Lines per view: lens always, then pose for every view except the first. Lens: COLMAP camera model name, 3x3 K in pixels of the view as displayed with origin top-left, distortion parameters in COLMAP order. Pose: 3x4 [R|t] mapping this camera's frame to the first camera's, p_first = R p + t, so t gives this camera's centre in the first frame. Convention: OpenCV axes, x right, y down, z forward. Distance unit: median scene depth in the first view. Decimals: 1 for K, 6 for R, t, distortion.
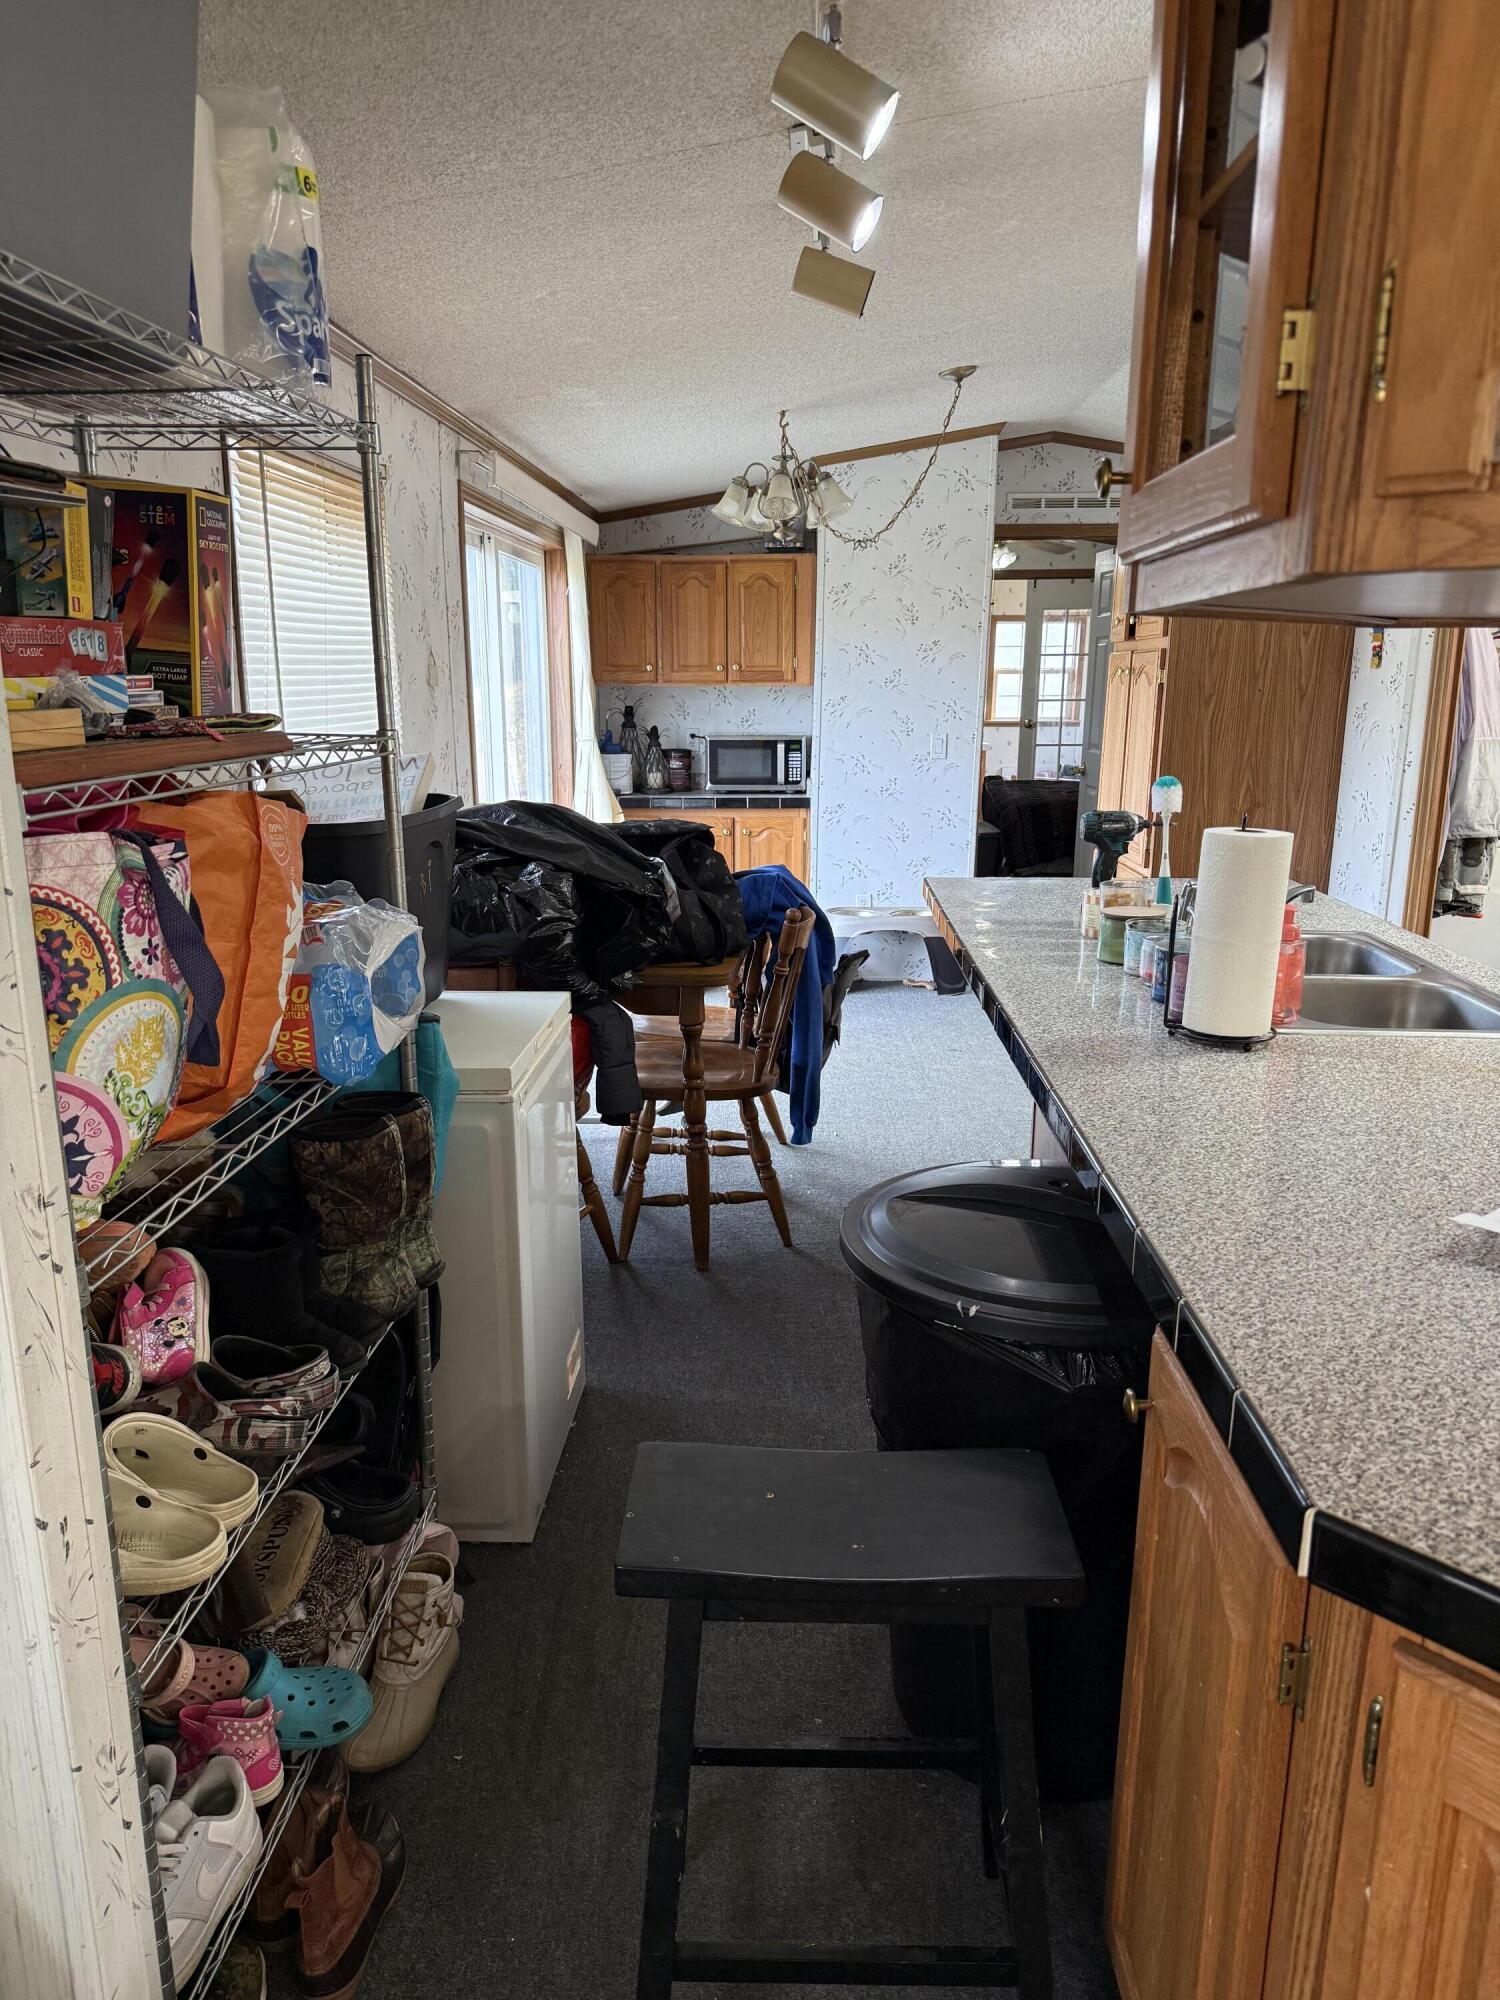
lens RADIAL K [[1413.6, 0, 751.4], [0, 1413.6, 1016.1], [0, 0, 1]] dist [0.049983, -0.051613]
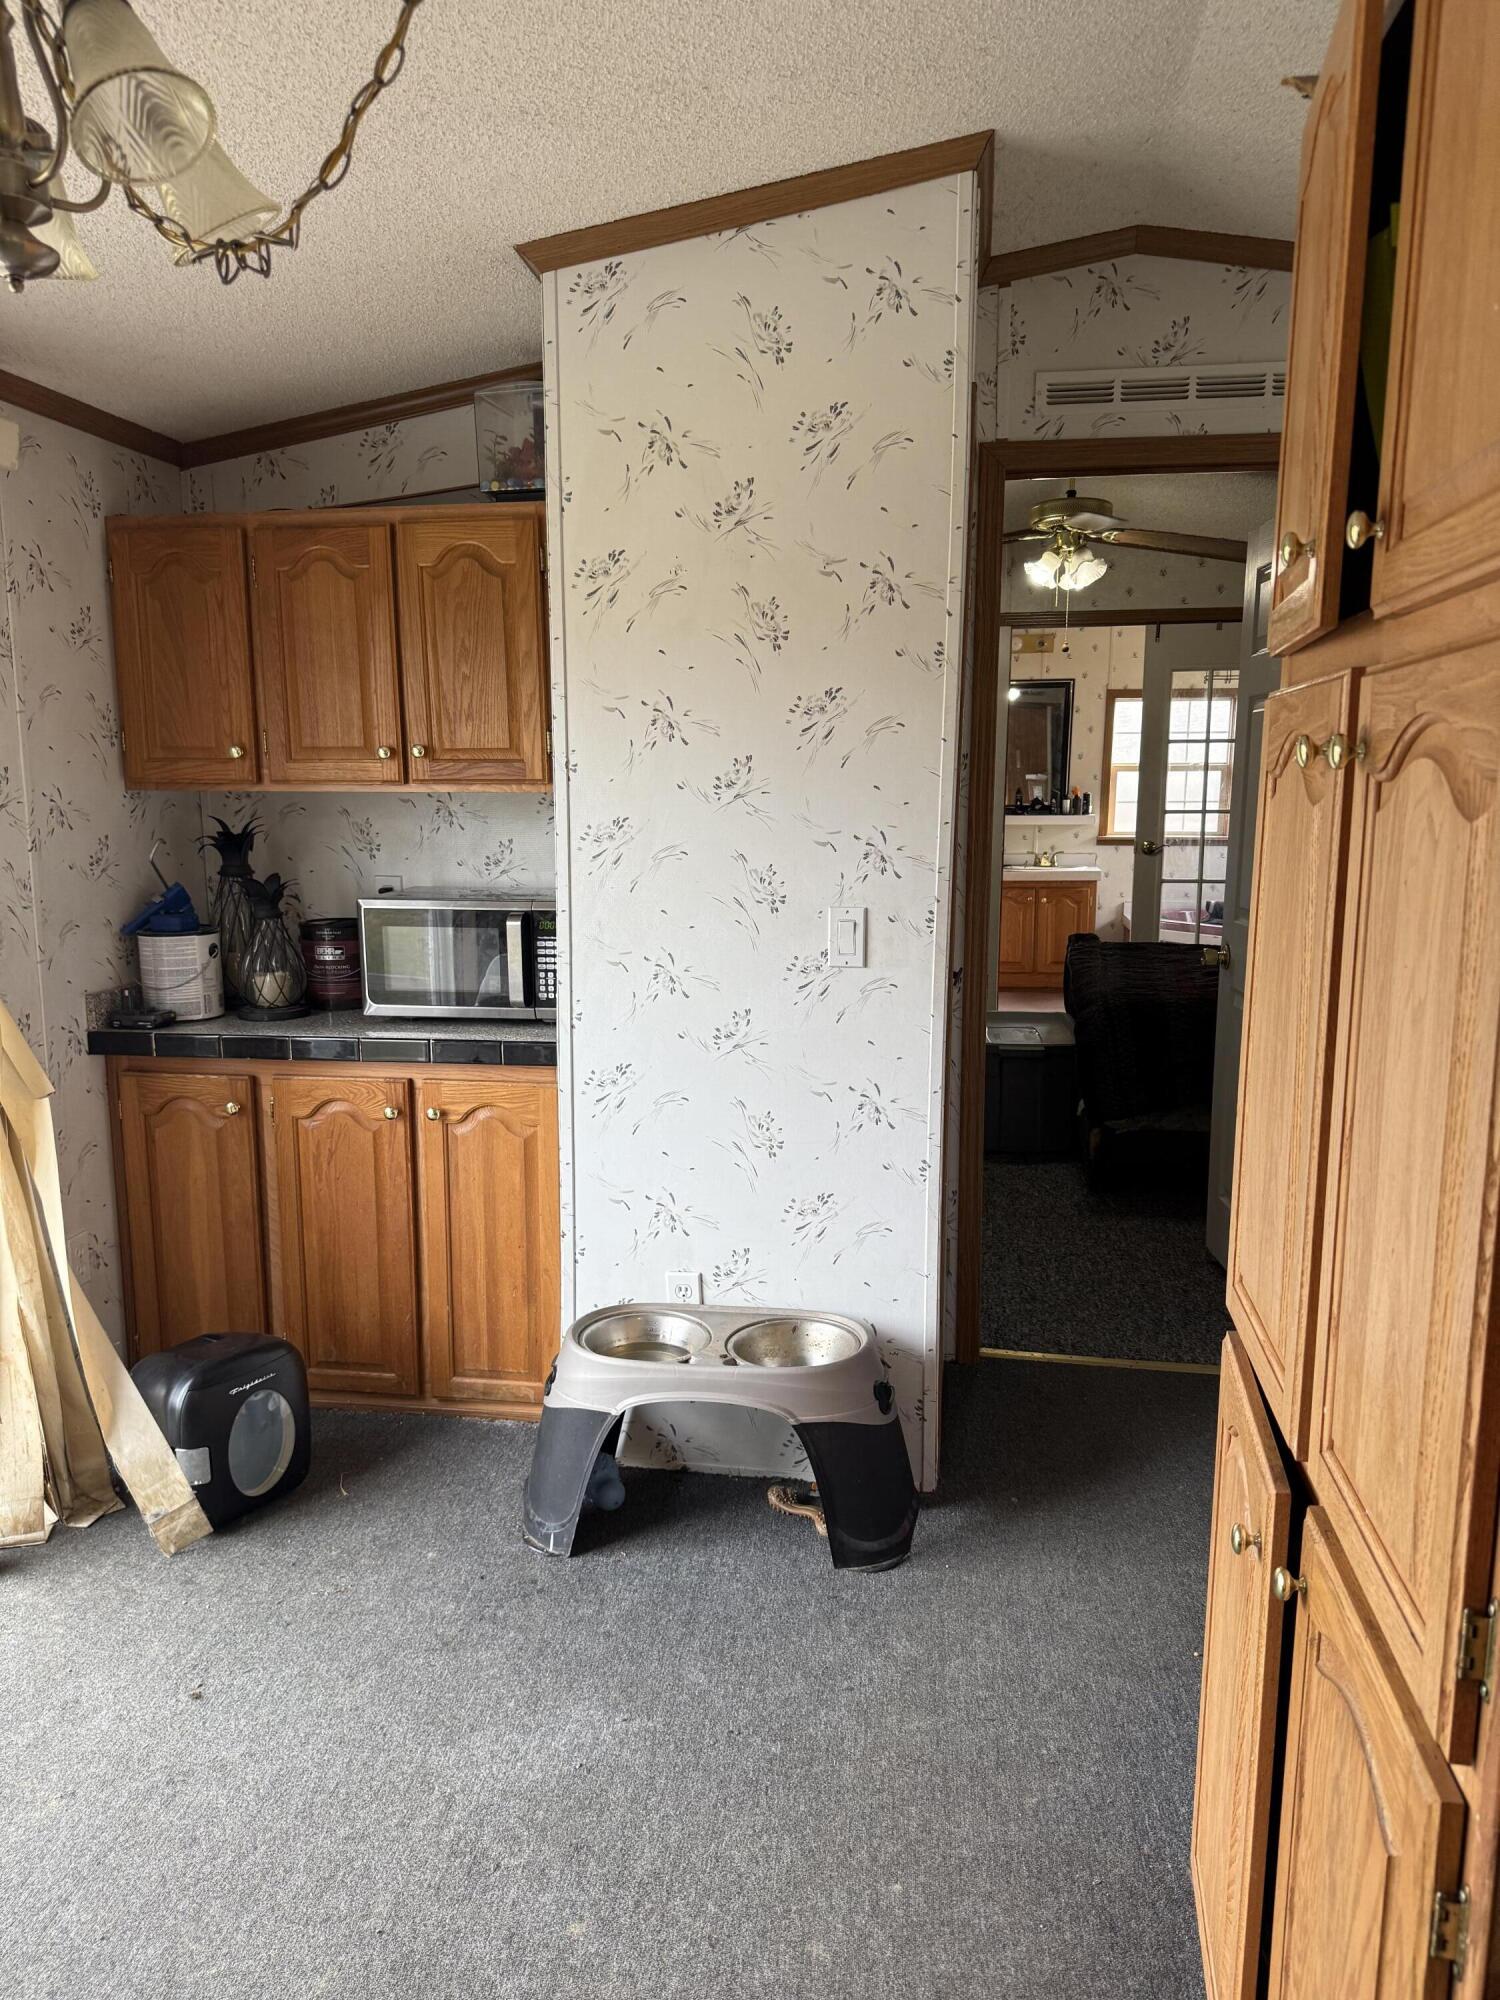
lens RADIAL K [[1413.6, 0, 753.9], [0, 1413.6, 999.6], [0, 0, 1]] dist [0.049983, -0.051613]
pose [[0.993869, 0.019030, -0.108909, 0.140280], [-0.027362, 0.996768, -0.075529, -0.130493], [0.107120, 0.078046, 0.991178, 0.545795]]
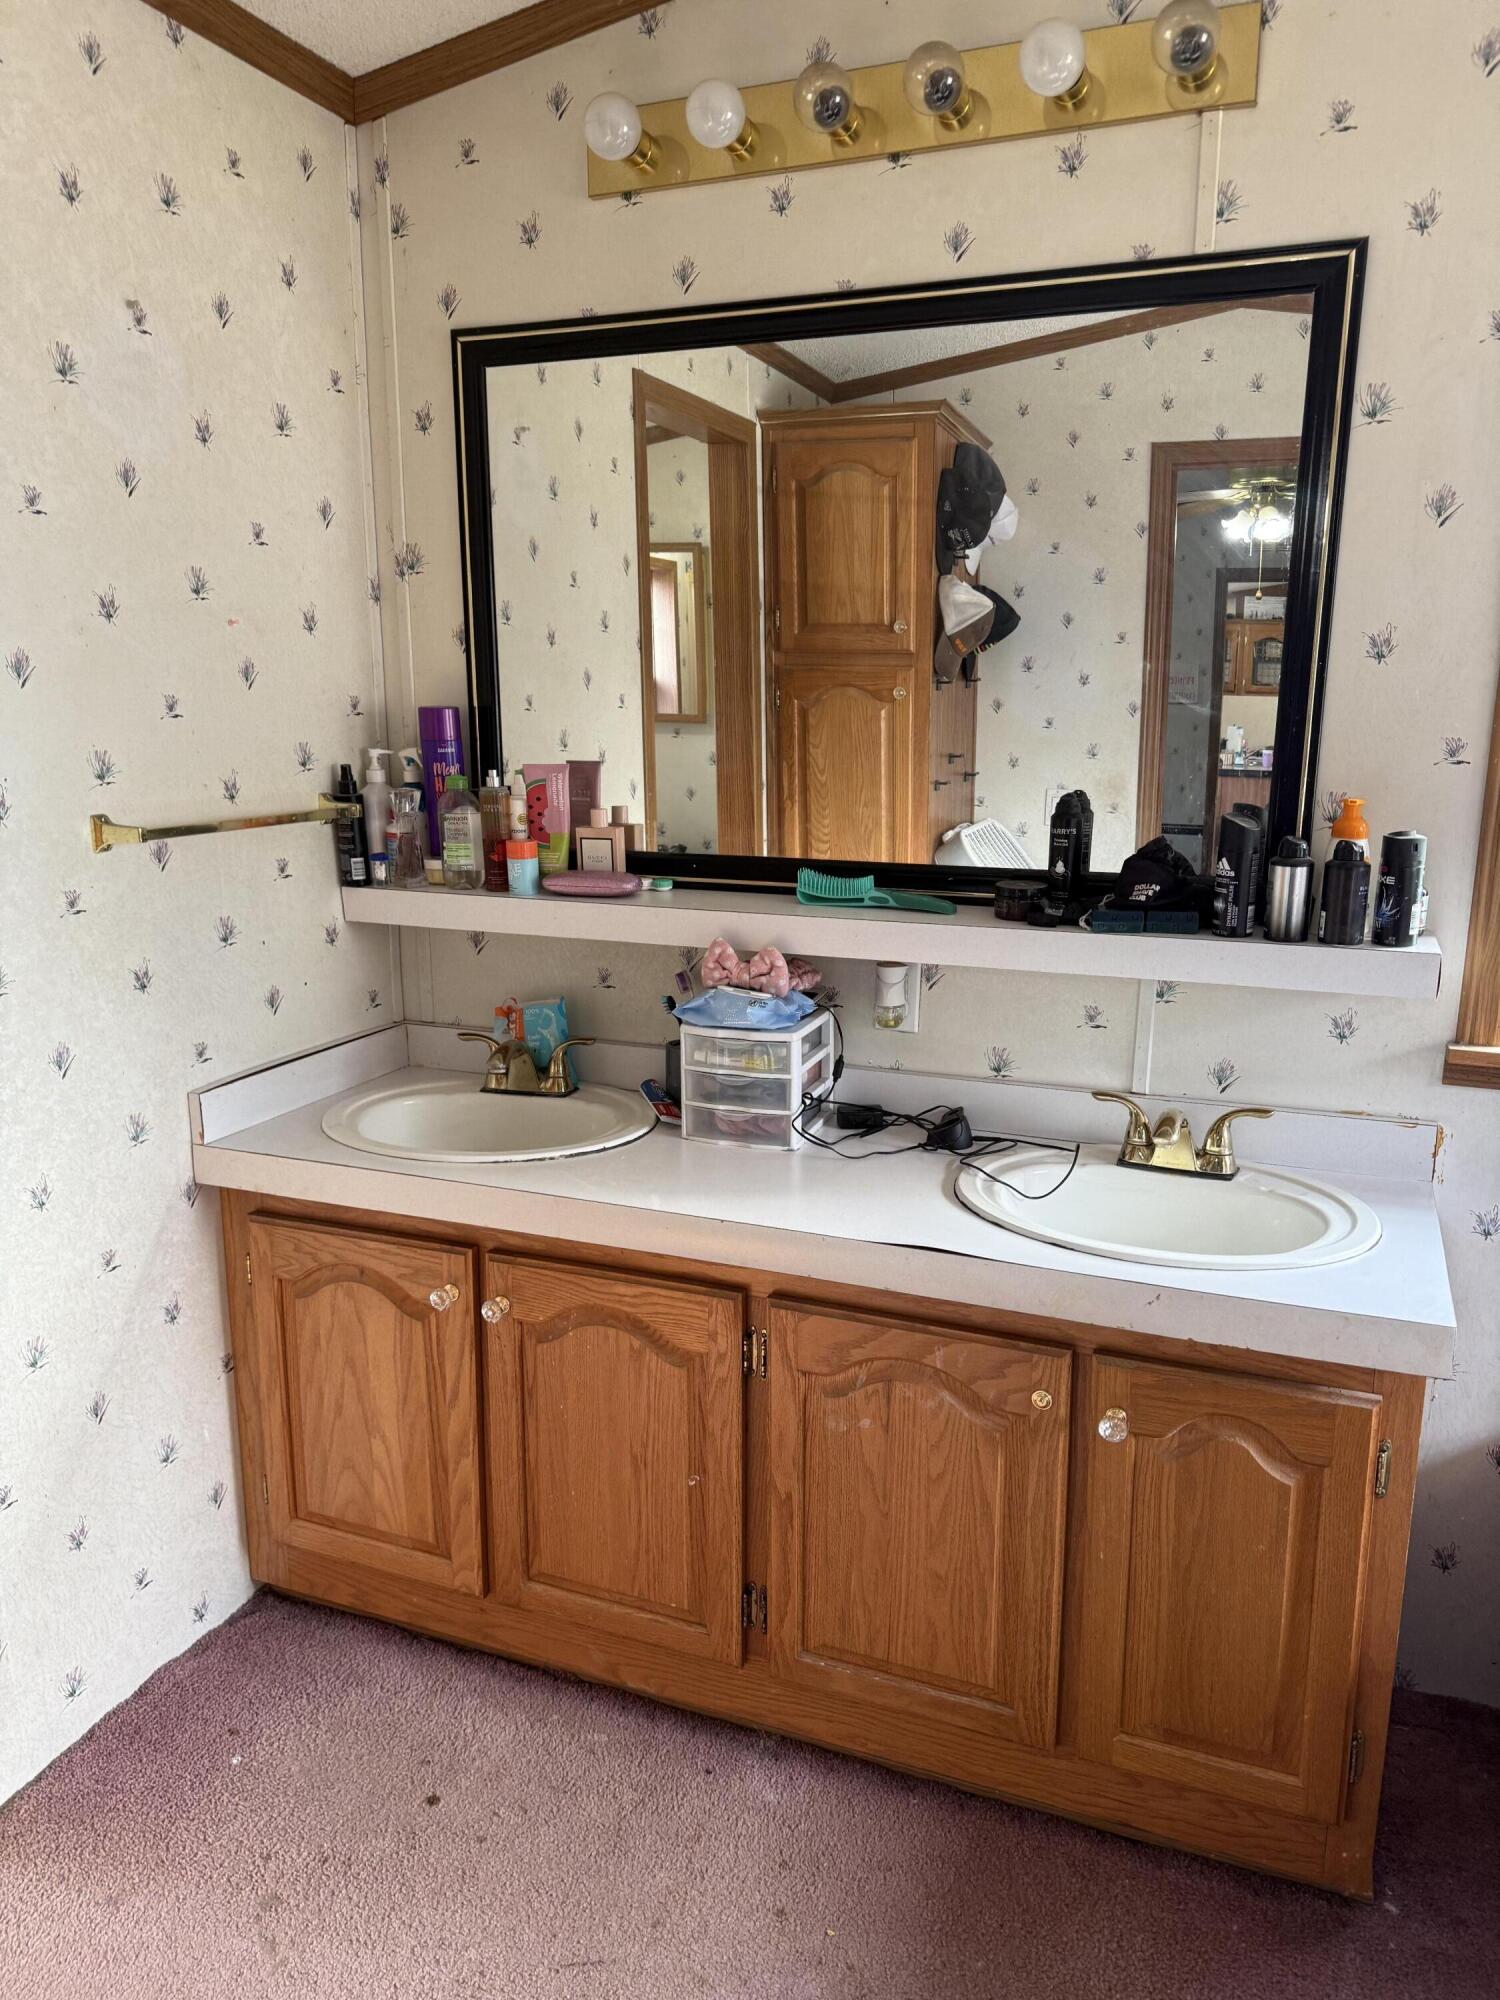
lens RADIAL K [[1413.6, 0, 747.9], [0, 1413.6, 997.0], [0, 0, 1]] dist [0.049983, -0.051613]
pose [[0.944201, 0.067918, -0.322291, 0.263582], [-0.079338, 0.996596, -0.022416, -0.365922], [0.319671, 0.046735, 0.946375, 1.510325]]
